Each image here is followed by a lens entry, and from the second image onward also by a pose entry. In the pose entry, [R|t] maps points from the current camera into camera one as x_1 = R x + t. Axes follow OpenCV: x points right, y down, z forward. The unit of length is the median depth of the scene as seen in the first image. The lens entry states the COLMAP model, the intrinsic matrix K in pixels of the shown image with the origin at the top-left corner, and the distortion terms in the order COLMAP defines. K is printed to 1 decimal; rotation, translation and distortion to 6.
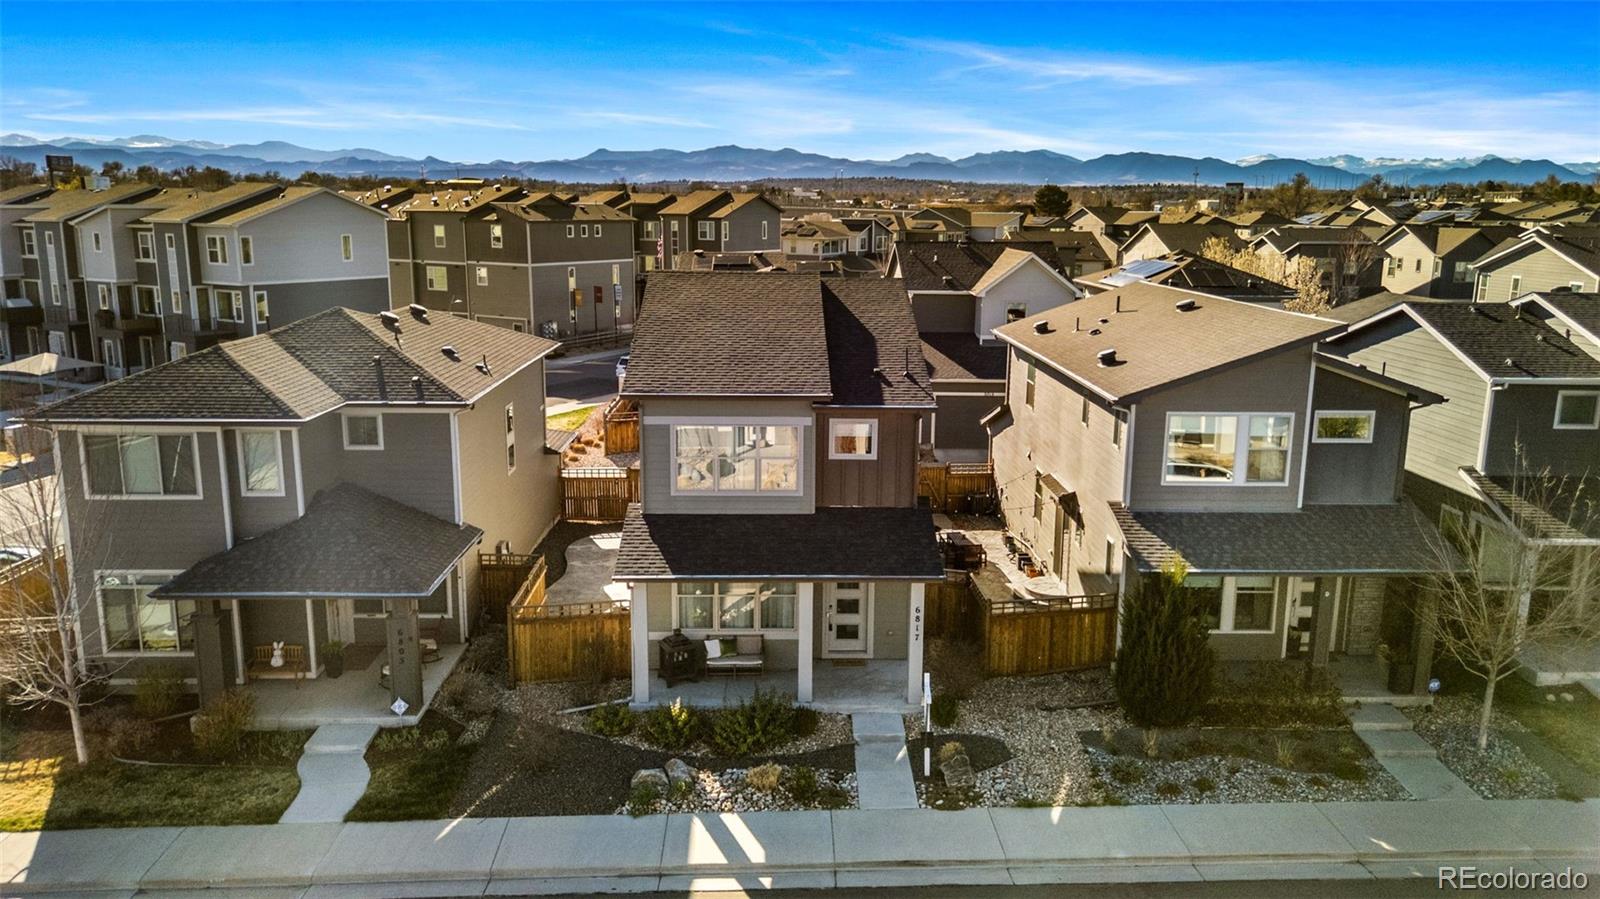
lens RADIAL K [[1186.1, 0, 802.5], [0, 1186.1, 445.8], [0, 0, 1]] dist [0.013606, 0.000651]
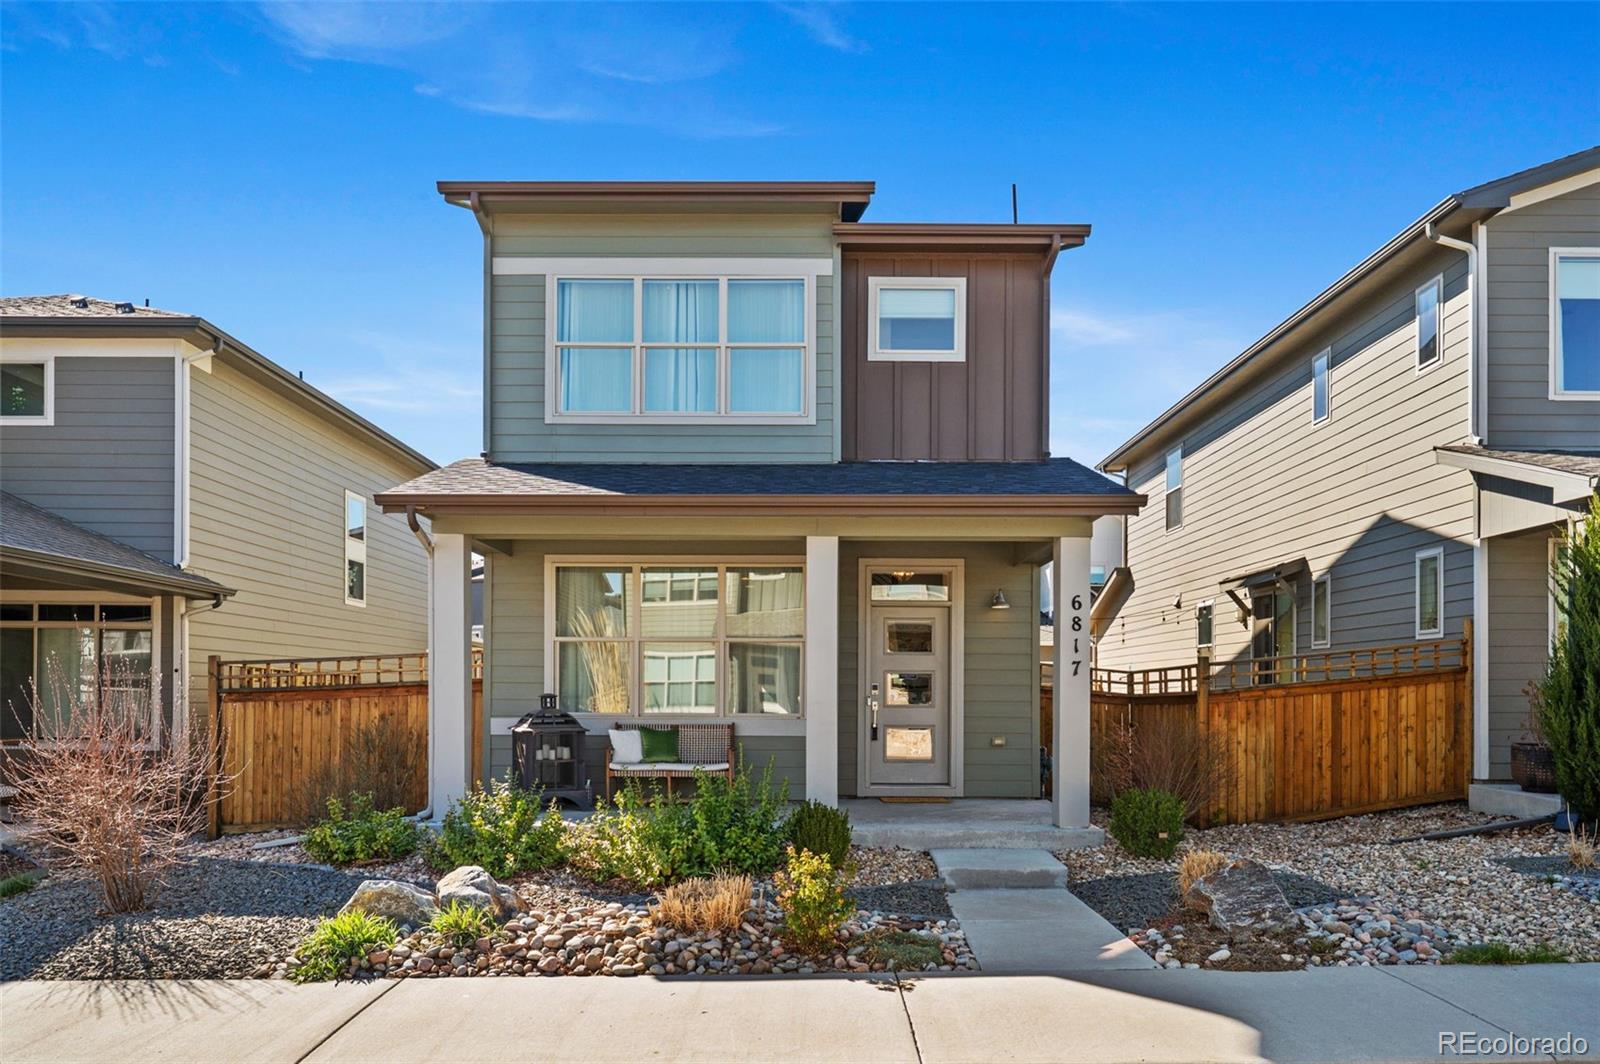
lens RADIAL K [[1159.7, 0, 797.7], [0, 1159.7, 685.9], [0, 0, 1]] dist [-0.041600, 0.000614]
pose [[0.999679, -0.005037, -0.024838, 0.004018], [-0.000167, 0.978720, -0.205198, 0.243983], [0.025343, 0.205136, 0.978405, 0.554583]]
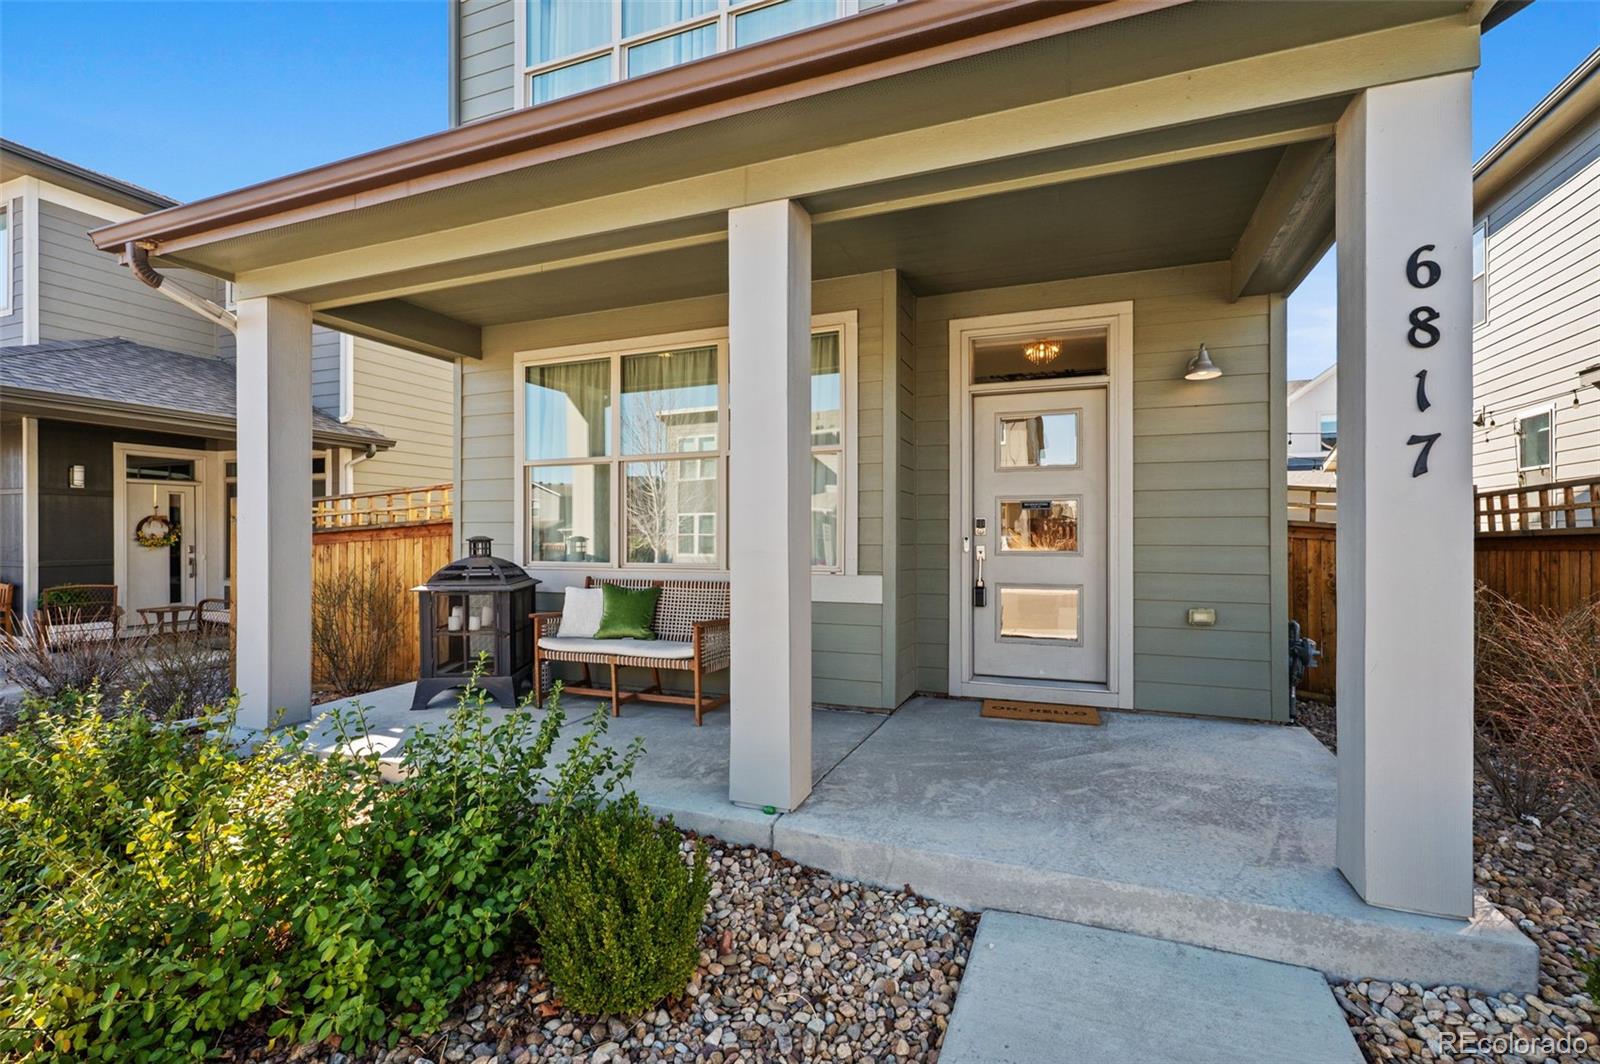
lens RADIAL K [[731.7, 0, 786.7], [0, 731.7, 536.5], [0, 0, 1]] dist [-0.005517, -0.000426]
pose [[0.919583, -0.009766, -0.392775, 0.055143], [-0.068867, 0.980208, -0.185606, 0.186007], [0.386814, 0.197730, 0.900710, 0.845290]]
